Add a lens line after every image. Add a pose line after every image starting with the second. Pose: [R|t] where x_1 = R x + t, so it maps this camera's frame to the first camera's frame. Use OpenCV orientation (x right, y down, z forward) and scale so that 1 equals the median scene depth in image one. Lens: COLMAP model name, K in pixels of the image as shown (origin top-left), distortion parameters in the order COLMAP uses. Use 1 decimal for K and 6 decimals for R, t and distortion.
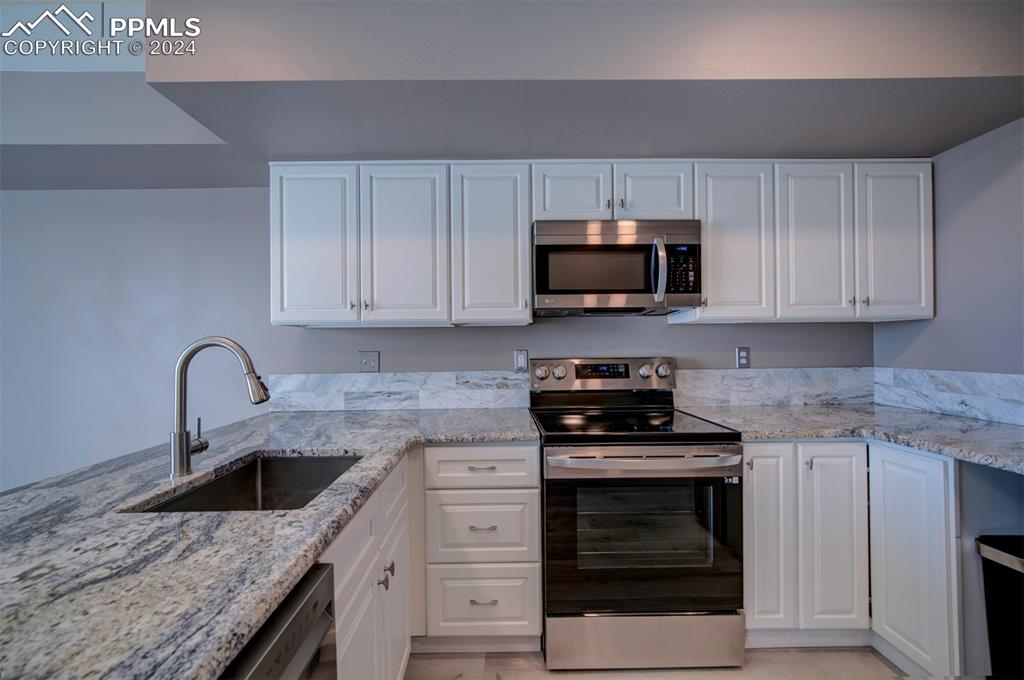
lens RADIAL K [[416.3, 0, 492.3], [0, 416.3, 345.4], [0, 0, 1]] dist [-0.002111, 0.000089]
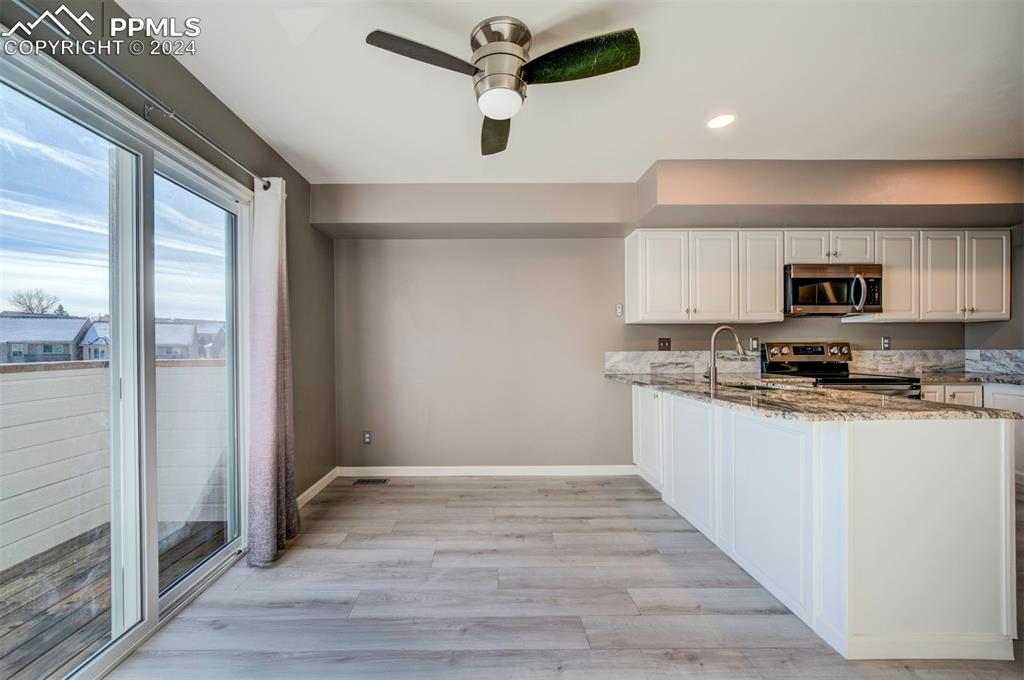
lens RADIAL K [[416.3, 0, 492.3], [0, 416.3, 345.4], [0, 0, 1]] dist [-0.002111, 0.000089]
pose [[0.999986, 0.005217, -0.000599, -1.137995], [-0.005217, 0.999986, -0.000433, 0.055228], [0.000597, 0.000436, 1.000000, -0.765608]]
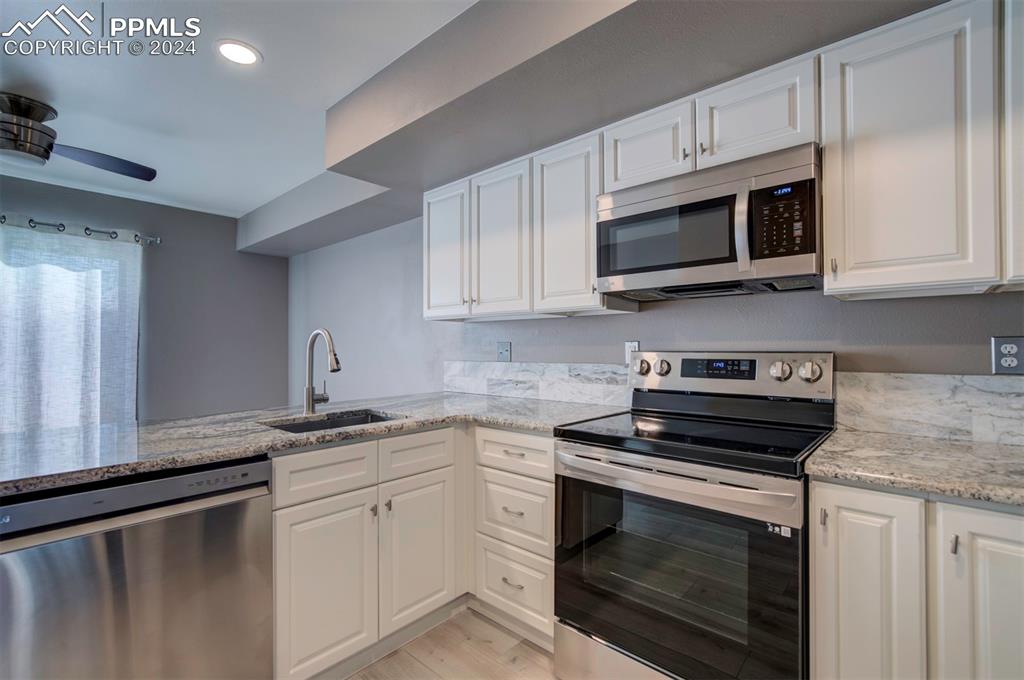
lens RADIAL K [[471.2, 0, 487.2], [0, 471.2, 342.3], [0, 0, 1]] dist [0.000281, 0.000514]
pose [[0.713660, 0.001983, -0.700489, 0.630885], [-0.004446, 0.999989, -0.001699, 0.019271], [0.700478, 0.004327, 0.713661, 0.102224]]
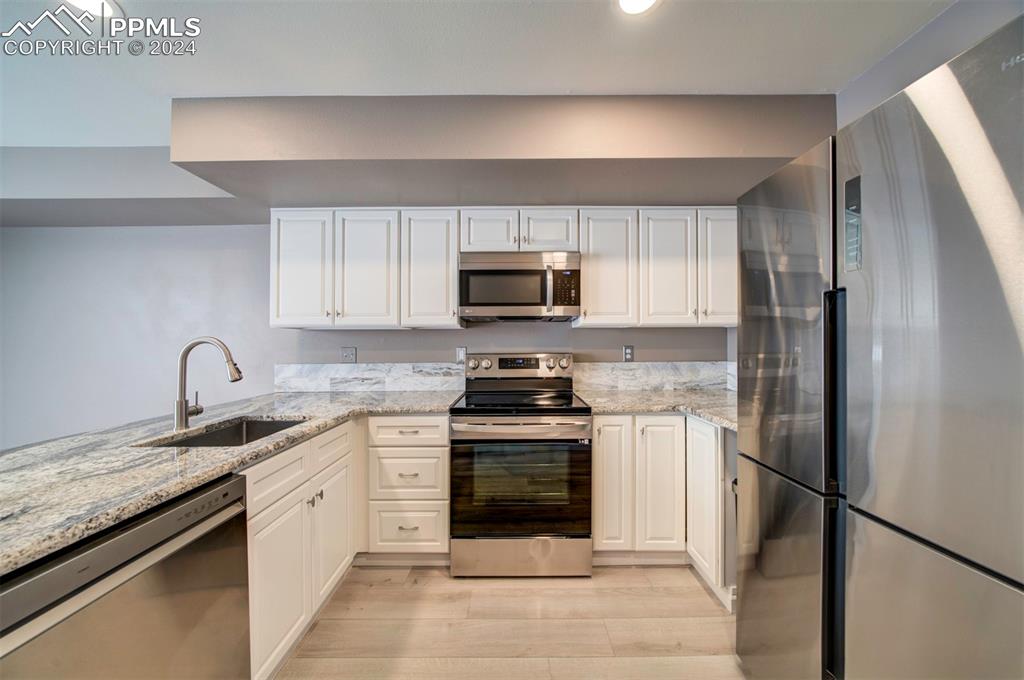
lens RADIAL K [[360.7, 0, 509.1], [0, 360.7, 340.0], [0, 0, 1]] dist [-0.008274, -0.000011]
pose [[0.999858, 0.005232, -0.016030, 0.279343], [-0.005350, 0.999959, -0.007305, -0.004384], [0.015991, 0.007390, 0.999845, -0.170672]]
